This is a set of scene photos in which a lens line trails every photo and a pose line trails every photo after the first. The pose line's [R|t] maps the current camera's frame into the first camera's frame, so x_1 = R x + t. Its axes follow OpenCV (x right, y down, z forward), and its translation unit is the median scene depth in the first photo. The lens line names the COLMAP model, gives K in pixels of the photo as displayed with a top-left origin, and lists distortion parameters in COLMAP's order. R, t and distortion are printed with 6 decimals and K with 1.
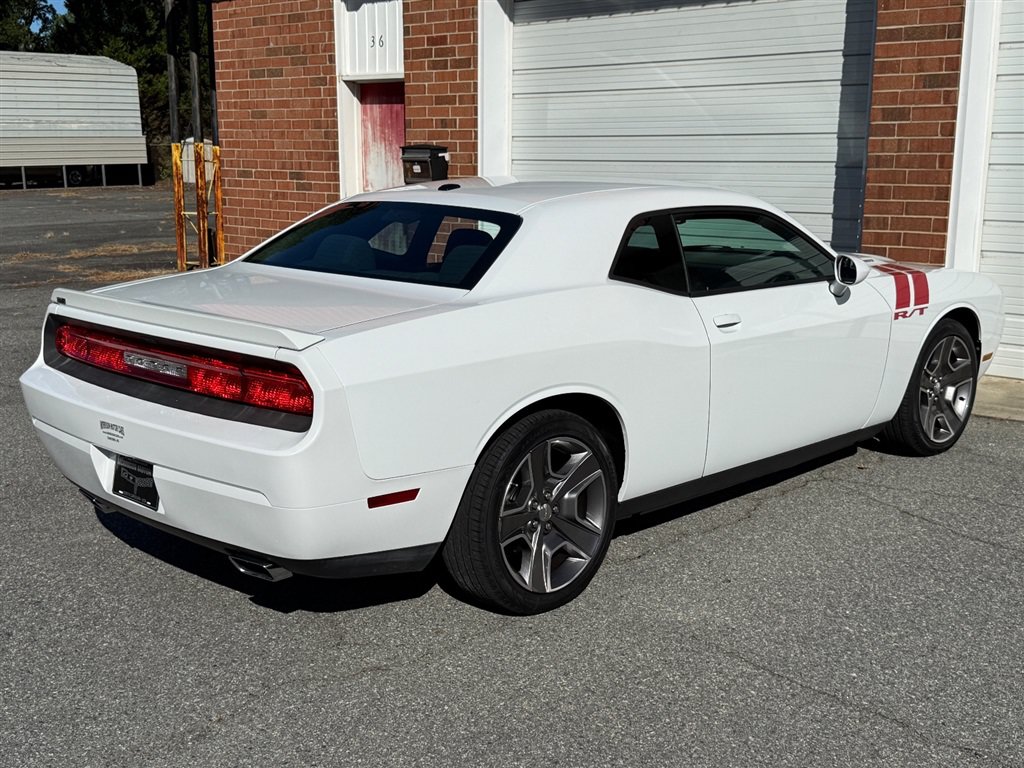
lens RADIAL K [[1240.7, 0, 516.9], [0, 1240.7, 388.6], [0, 0, 1]] dist [0.070180, 0.000000]
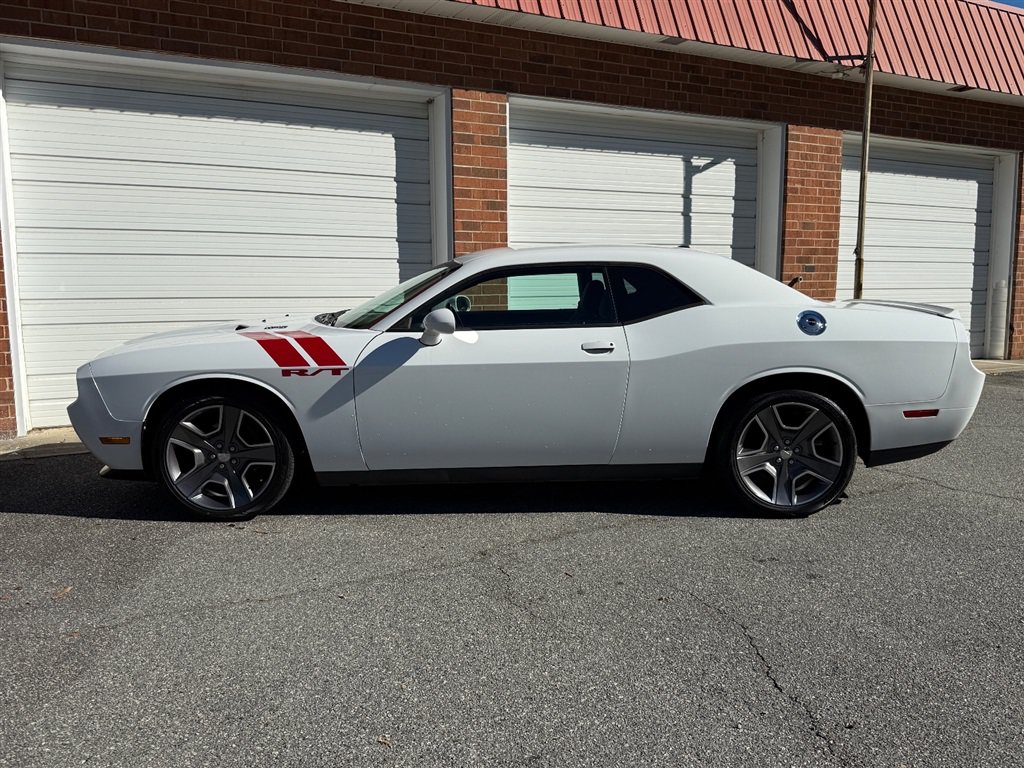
lens RADIAL K [[847.8, 0, 514.9], [0, 847.8, 389.9], [0, 0, 1]] dist [0.066676, -0.067153]
pose [[0.324613, -0.120611, 0.938126, -0.484065], [0.185131, 0.980754, 0.062032, -0.062170], [-0.927552, 0.153540, 0.340694, 0.486638]]
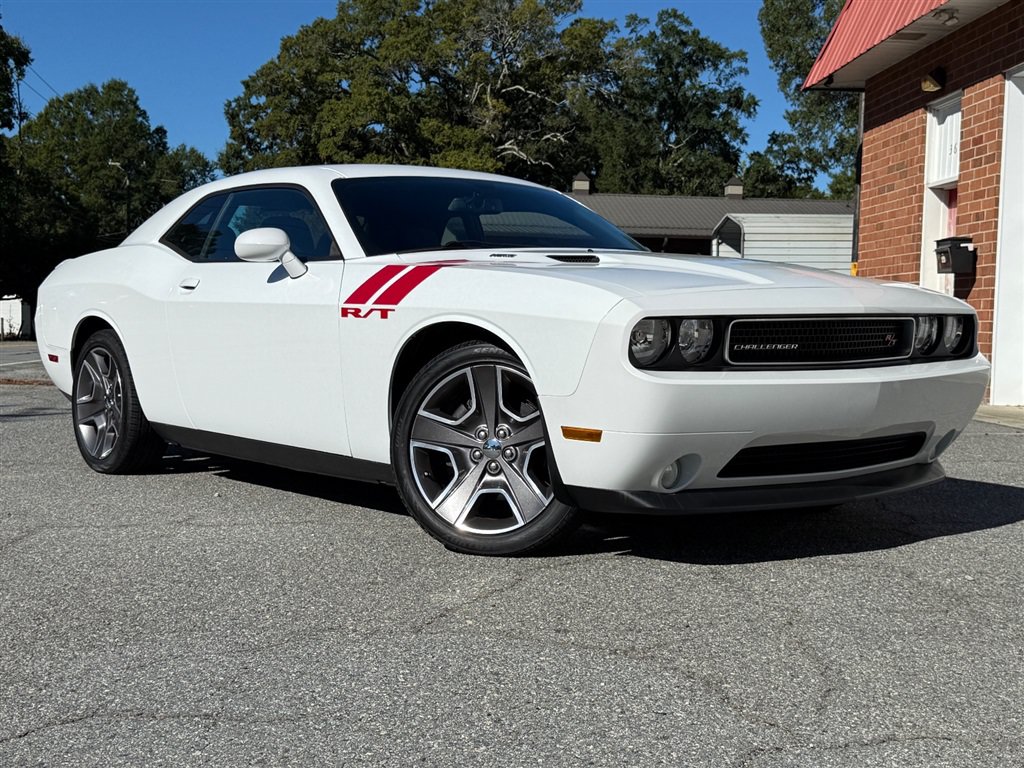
lens RADIAL K [[1363.0, 0, 507.2], [0, 1363.0, 381.0], [0, 0, 1]] dist [0.114095, 0.000000]
pose [[0.721766, 0.036580, -0.691170, 0.471843], [-0.143660, 0.984773, -0.097900, 0.094164], [0.677064, 0.169954, 0.716030, -0.074646]]
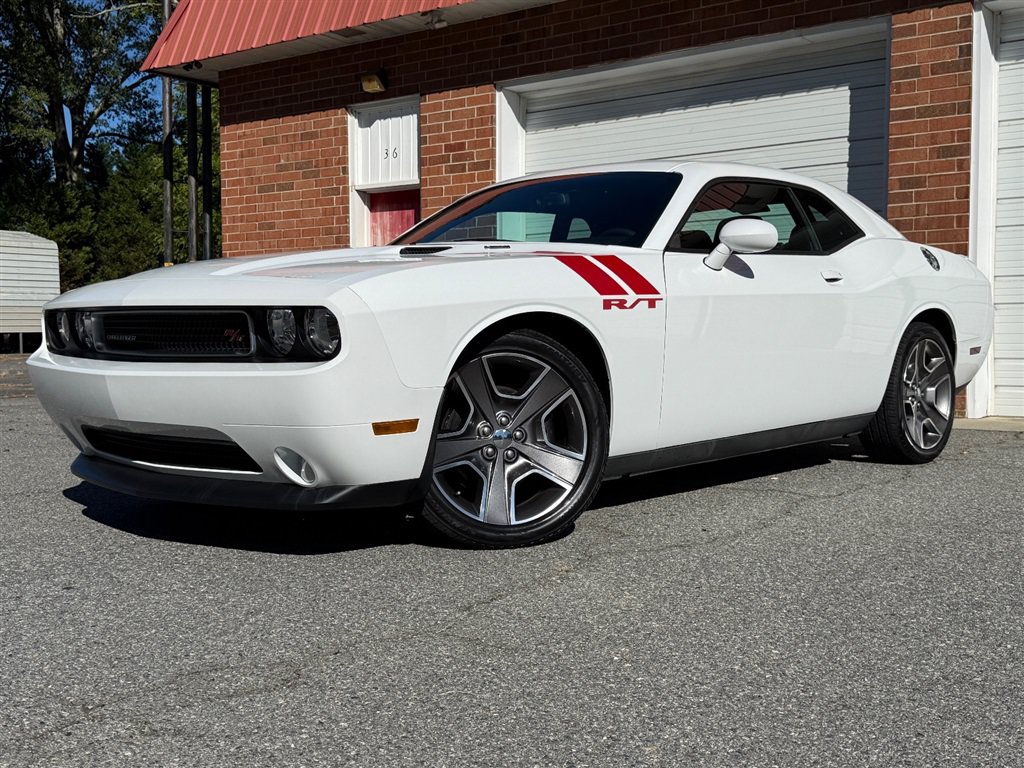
lens RADIAL K [[1181.6, 0, 513.1], [0, 1181.6, 381.0], [0, 0, 1]] dist [0.083392, 0.000000]
pose [[0.994621, -0.008536, 0.103230, -0.123412], [0.024523, 0.987672, -0.154603, 0.084378], [-0.100637, 0.156303, 0.982569, 0.012226]]
